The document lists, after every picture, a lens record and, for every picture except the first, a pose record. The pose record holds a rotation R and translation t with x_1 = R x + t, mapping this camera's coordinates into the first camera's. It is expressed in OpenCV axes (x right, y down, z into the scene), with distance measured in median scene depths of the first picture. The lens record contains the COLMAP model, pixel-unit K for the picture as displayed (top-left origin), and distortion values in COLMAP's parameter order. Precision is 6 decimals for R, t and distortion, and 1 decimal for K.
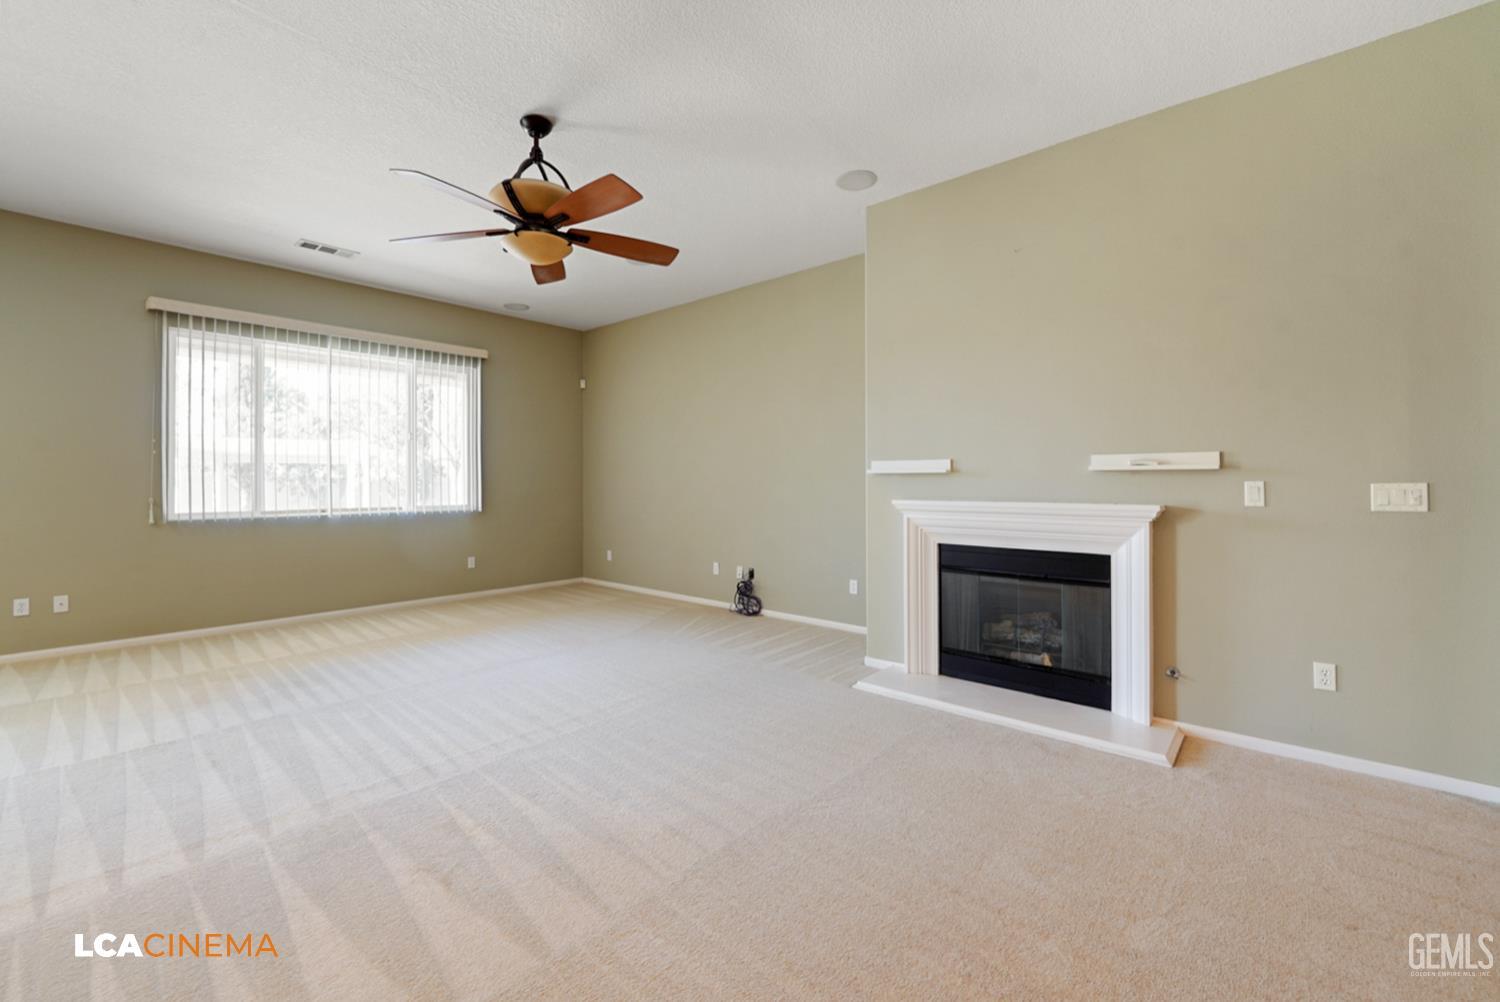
lens RADIAL K [[615.0, 0, 749.1], [0, 615.0, 490.1], [0, 0, 1]] dist [-0.012124, 0.000710]
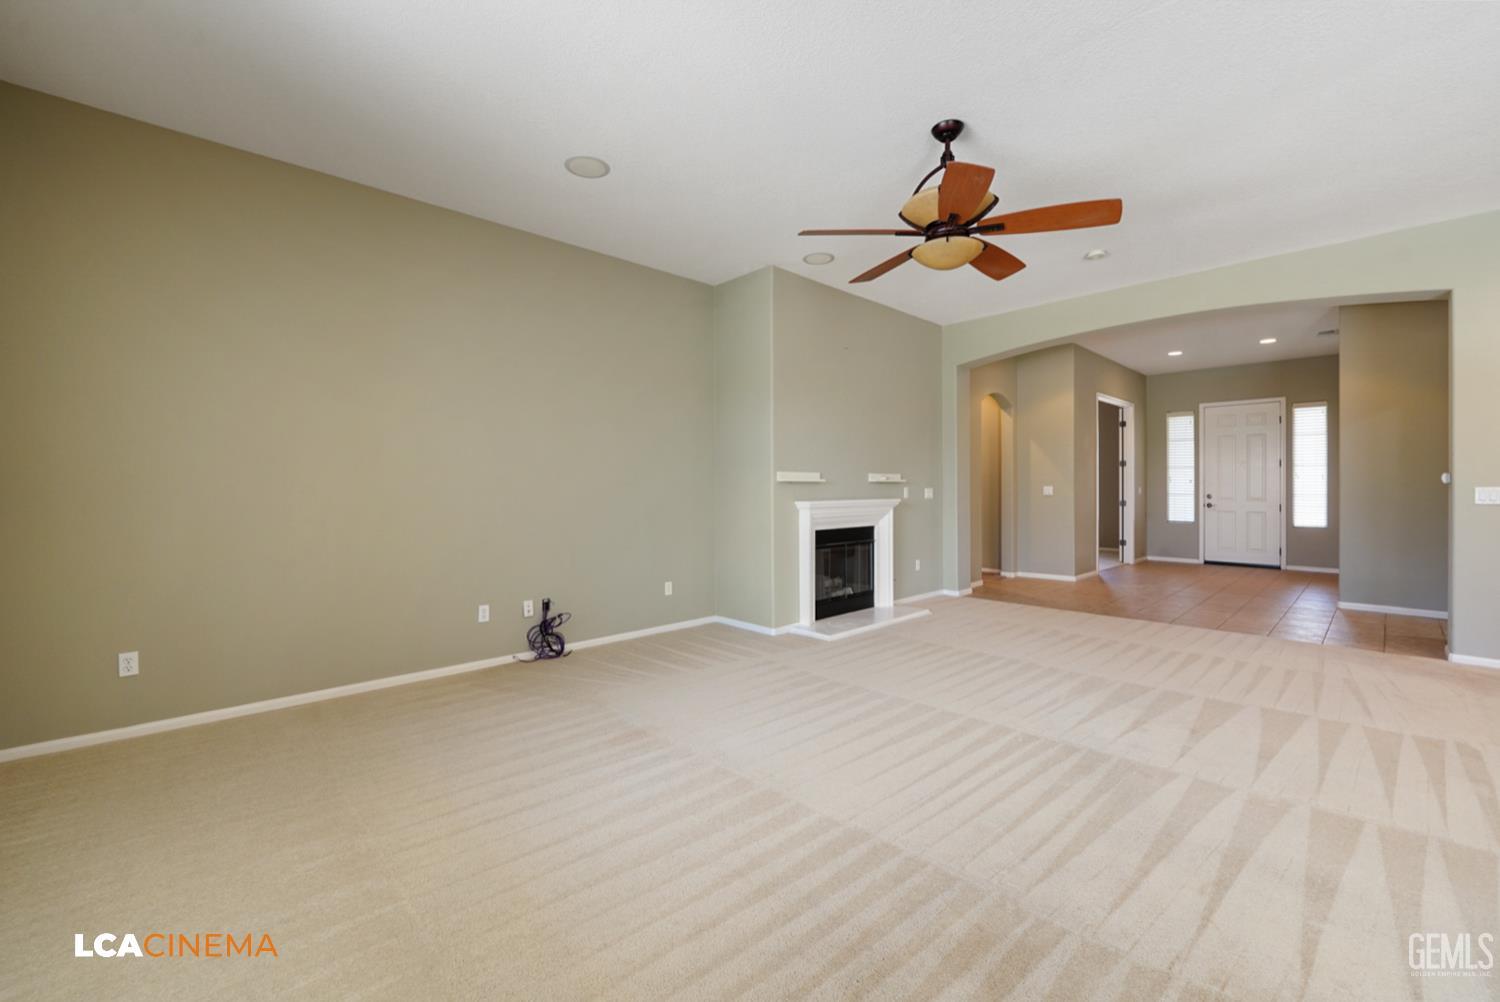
lens RADIAL K [[615.0, 0, 749.6], [0, 615.0, 492.7], [0, 0, 1]] dist [-0.012124, 0.000710]
pose [[0.089232, -0.007072, 0.995986, -1.127751], [0.015768, 0.999860, 0.005687, -0.012957], [-0.995886, 0.015197, 0.089331, 1.003329]]
